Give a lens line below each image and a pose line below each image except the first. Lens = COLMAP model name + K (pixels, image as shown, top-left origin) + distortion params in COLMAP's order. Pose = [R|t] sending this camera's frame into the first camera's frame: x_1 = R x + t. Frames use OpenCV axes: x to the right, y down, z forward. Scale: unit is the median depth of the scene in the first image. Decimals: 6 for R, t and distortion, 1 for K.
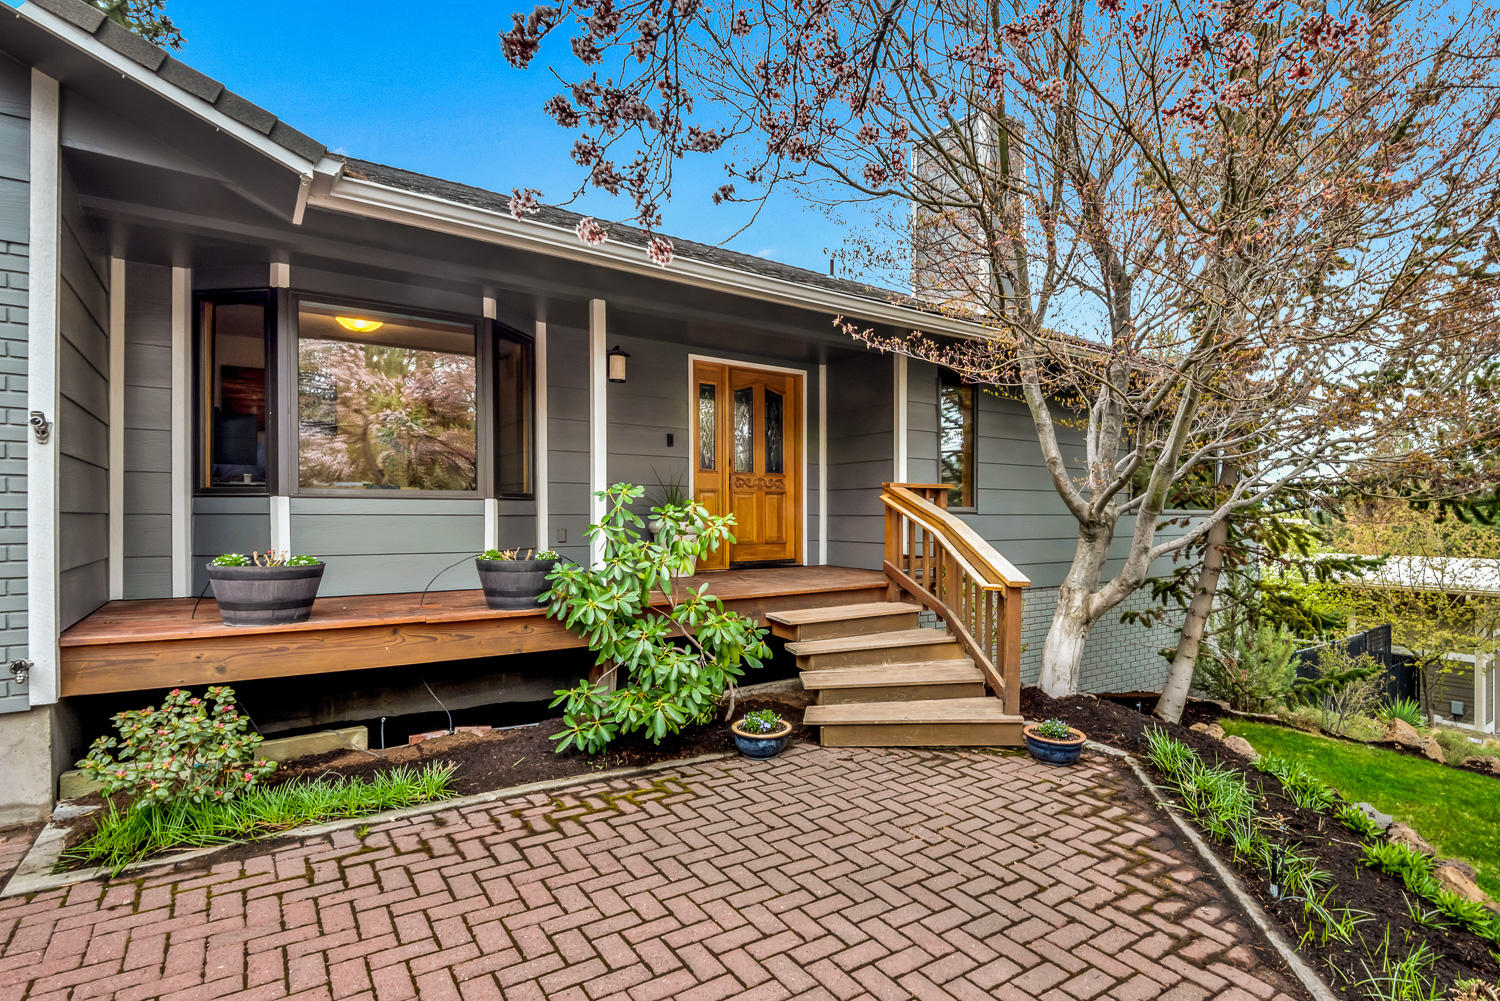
lens RADIAL K [[673.7, 0, 750.0], [0, 673.7, 500.5], [0, 0, 1]] dist [0.016894, -0.000407]
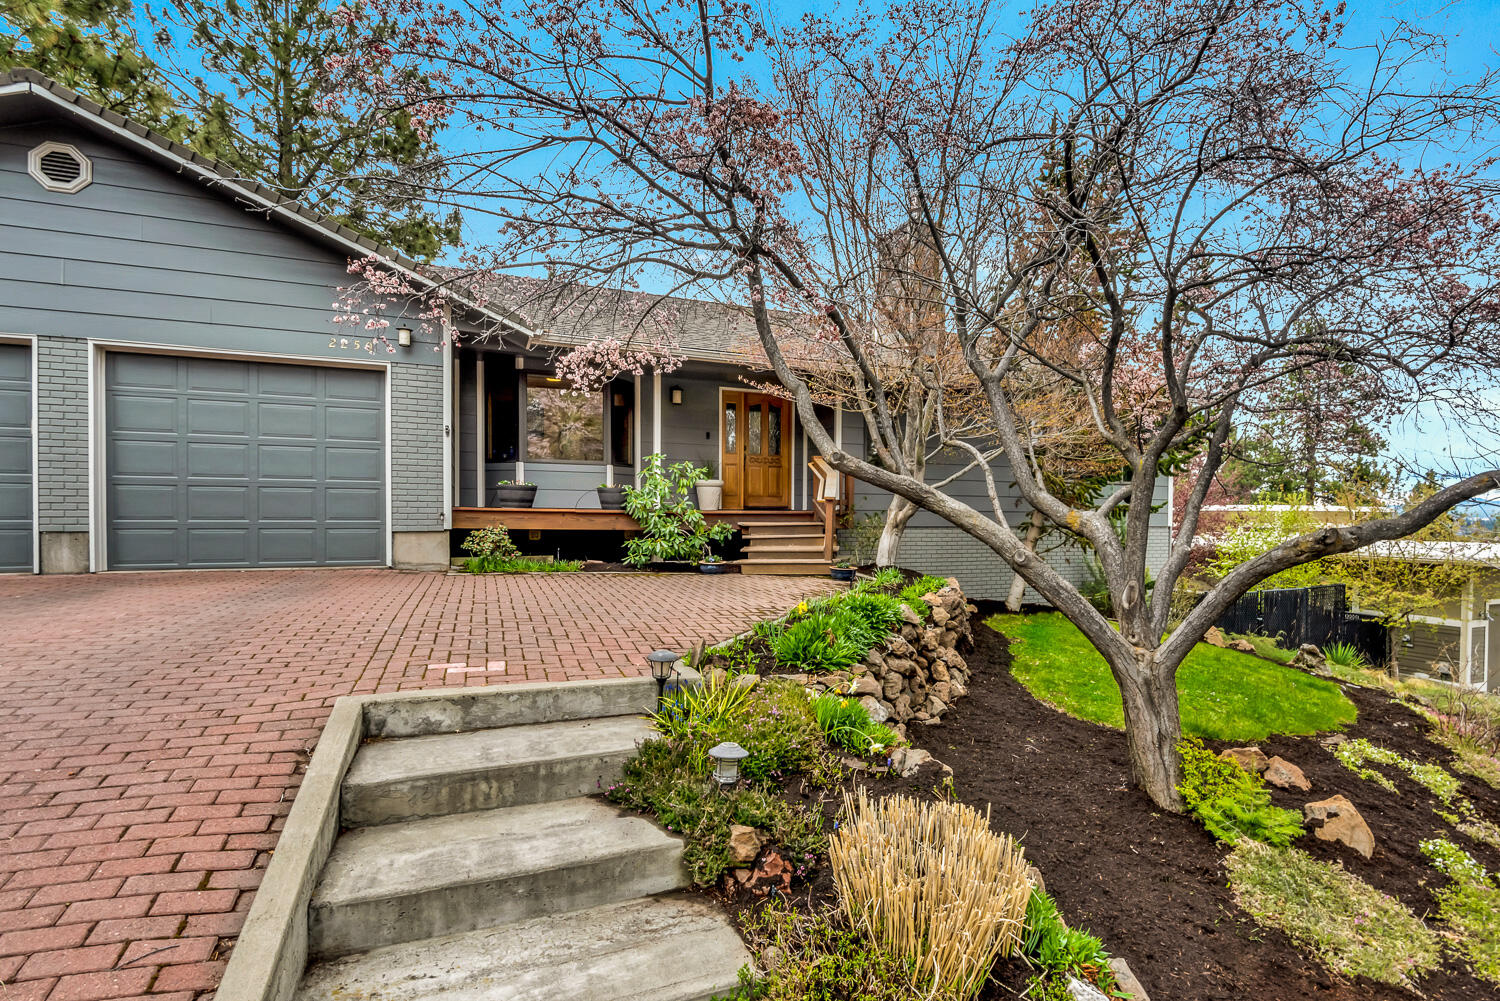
lens RADIAL K [[611.6, 0, 750.0], [0, 611.6, 500.5], [0, 0, 1]] dist [-0.001666, -0.000329]
pose [[0.973779, 0.006938, -0.227392, 0.487228], [-0.006305, 0.999974, 0.003510, 0.104538], [0.227411, -0.001984, 0.973797, -0.755079]]
